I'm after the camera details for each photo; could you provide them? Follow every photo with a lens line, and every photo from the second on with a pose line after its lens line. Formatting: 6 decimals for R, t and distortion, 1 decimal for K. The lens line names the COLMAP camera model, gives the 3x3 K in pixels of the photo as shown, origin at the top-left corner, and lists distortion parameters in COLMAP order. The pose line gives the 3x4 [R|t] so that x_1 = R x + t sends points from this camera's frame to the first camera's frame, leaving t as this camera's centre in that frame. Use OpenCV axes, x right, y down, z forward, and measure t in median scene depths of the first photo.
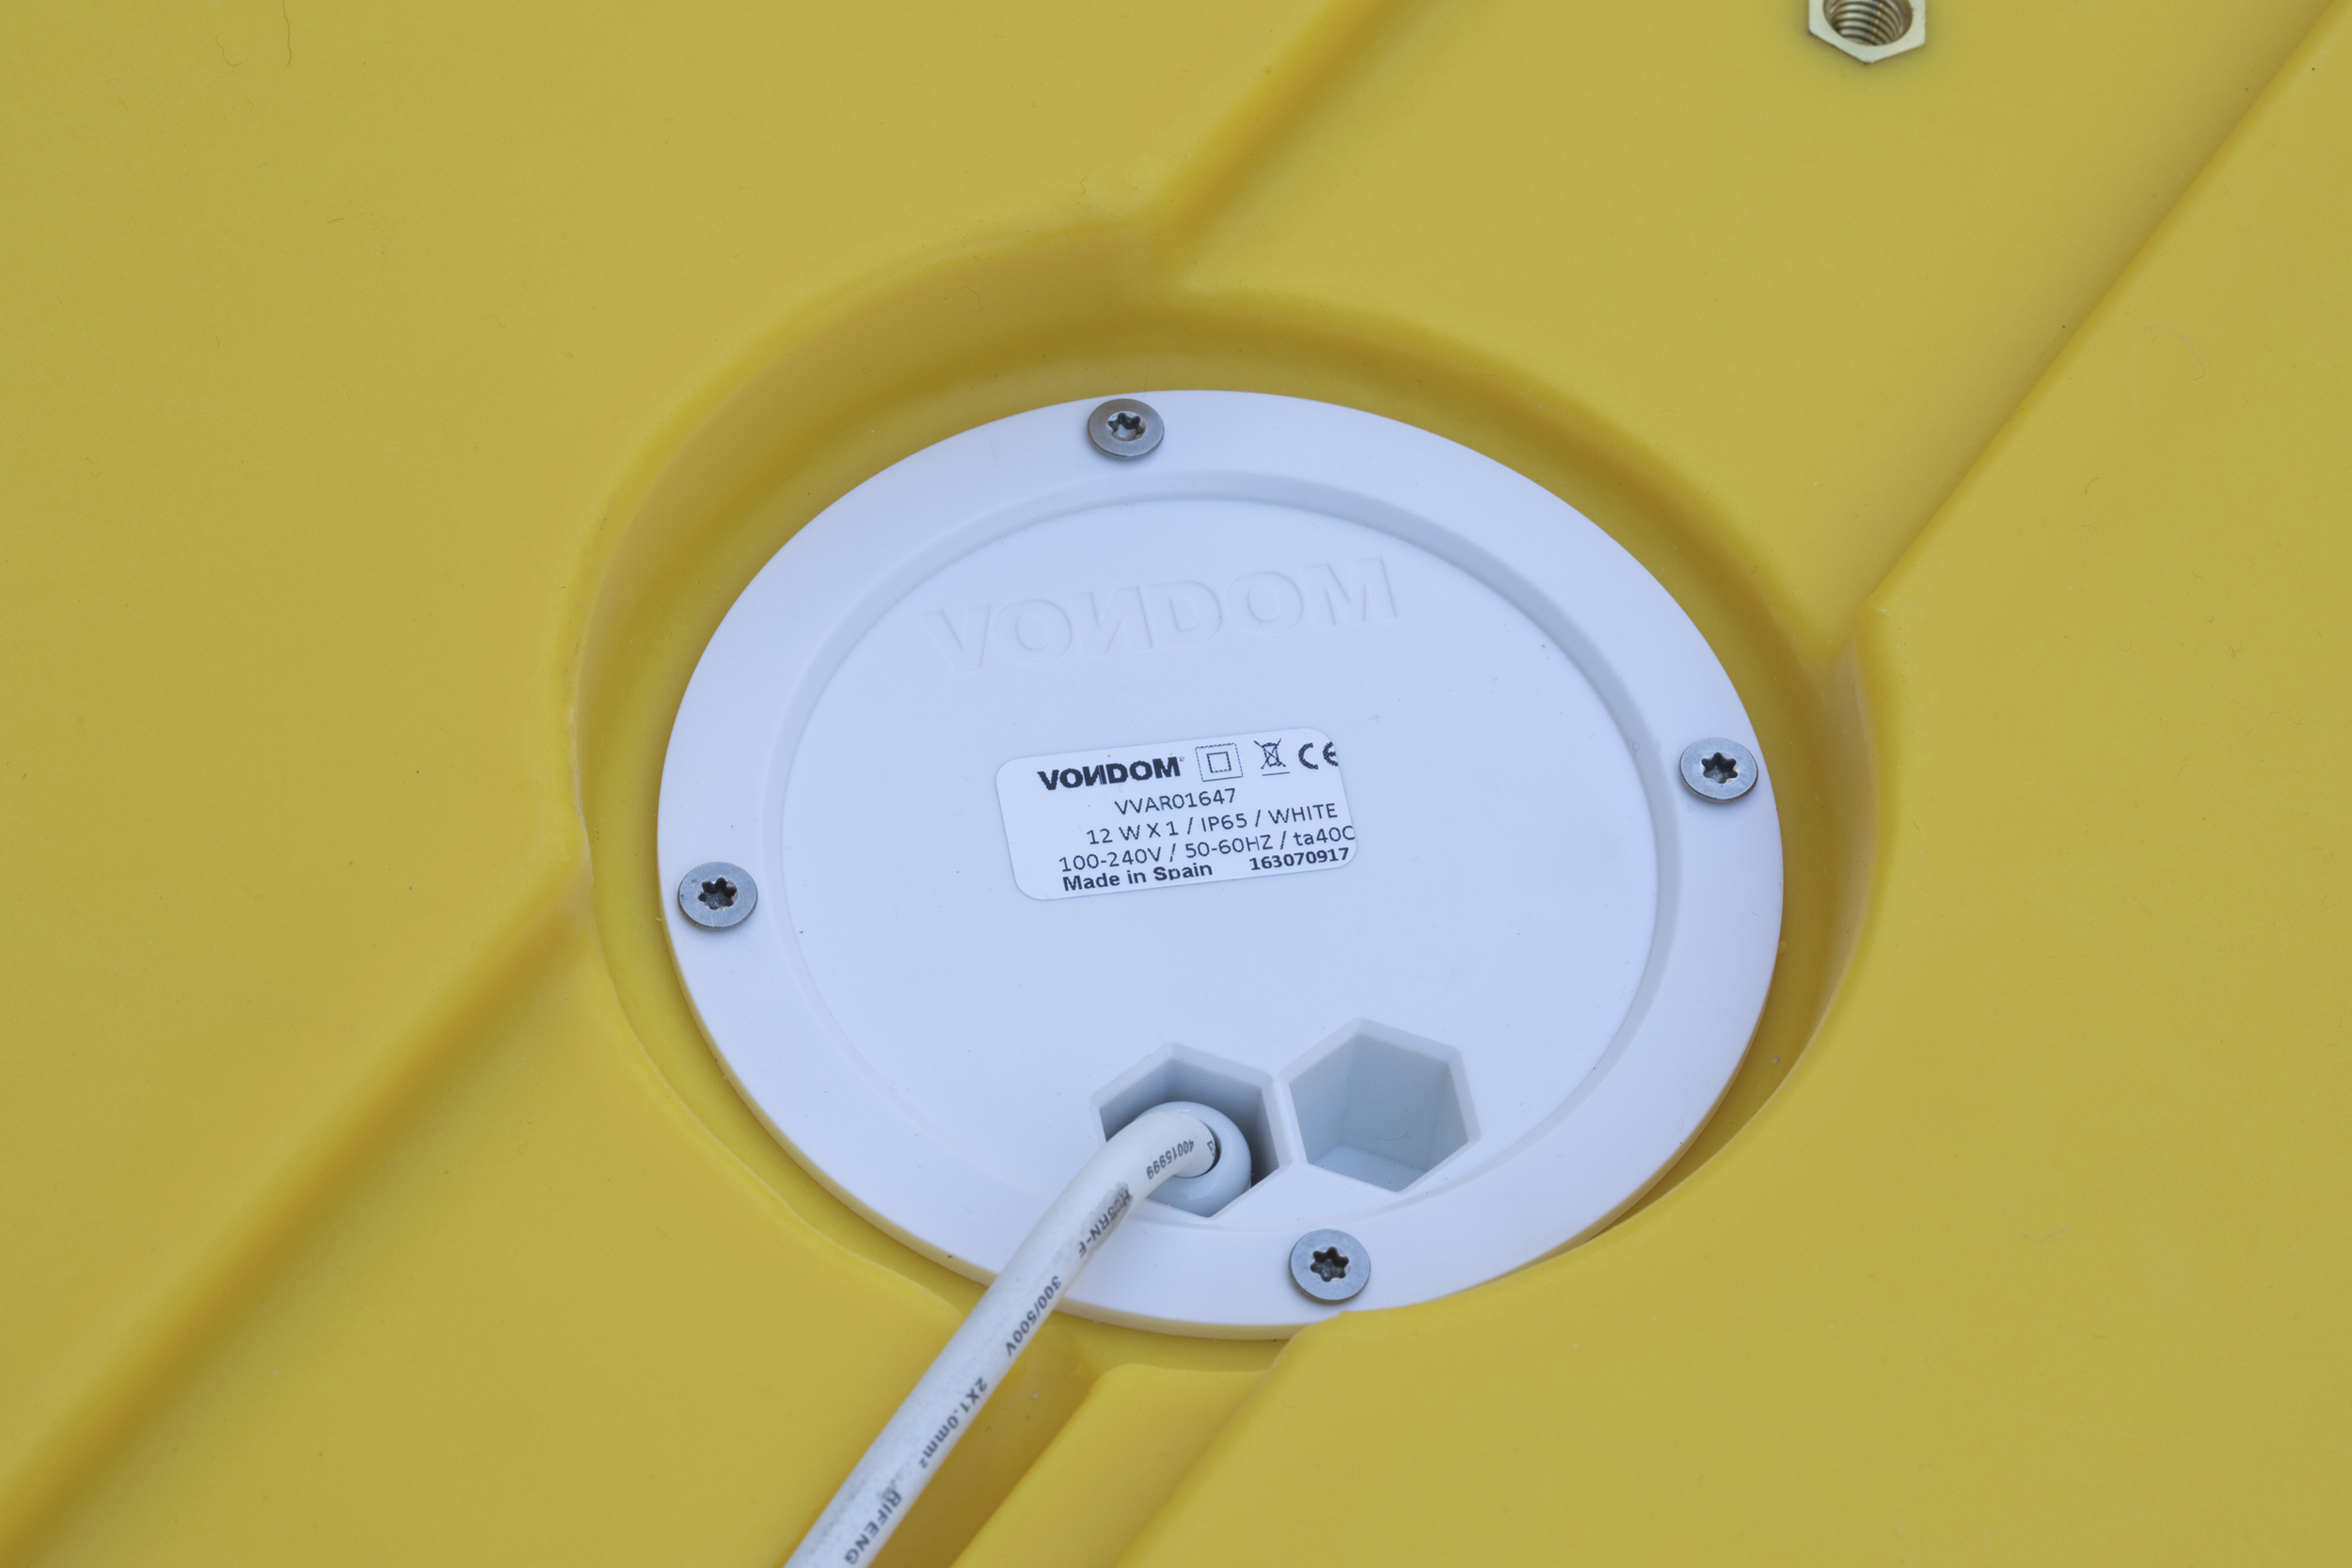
lens RADIAL K [[6839.1, 0, 1175.0], [0, 6839.1, 783.9], [0, 0, 1]] dist [-0.233424, 0.000000]
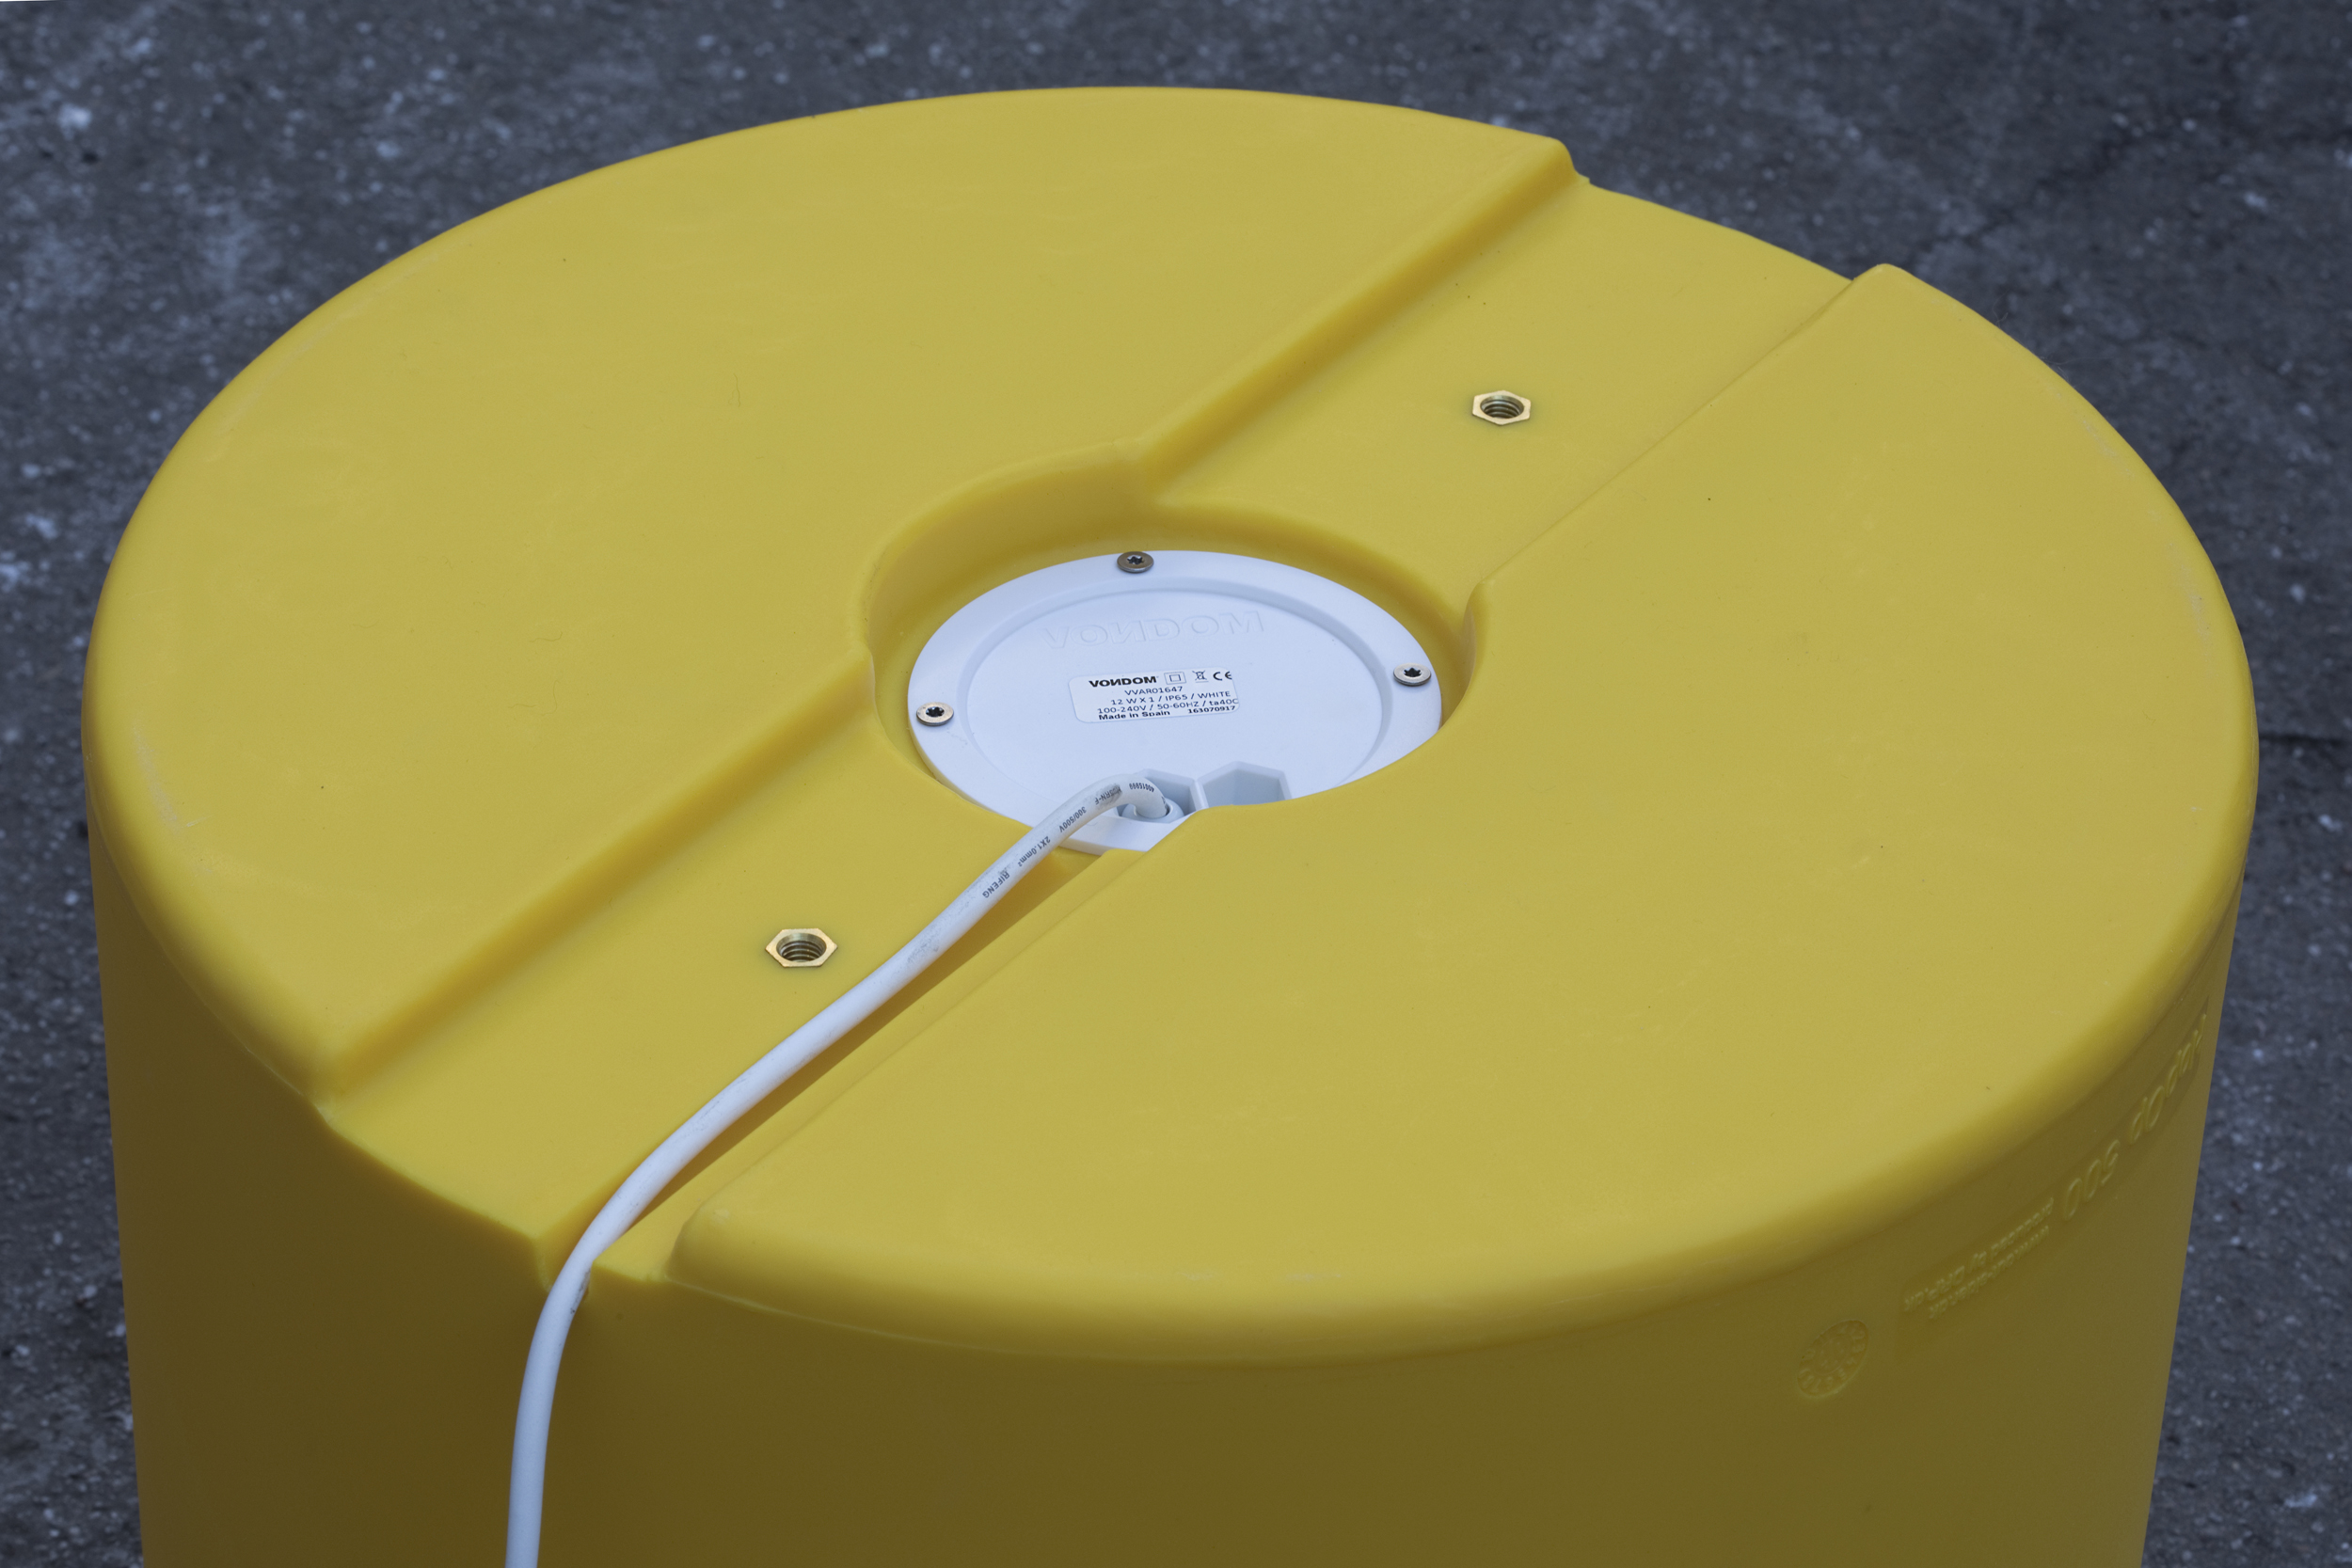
lens RADIAL K [[6839.1, 0, 1176.4], [0, 6839.1, 784.1], [0, 0, 1]] dist [-0.233424, 0.000000]
pose [[0.997621, -0.034086, -0.059914, 0.133030], [0.011205, 0.937815, -0.346955, 0.764489], [0.068015, 0.345458, 0.935966, -0.971361]]
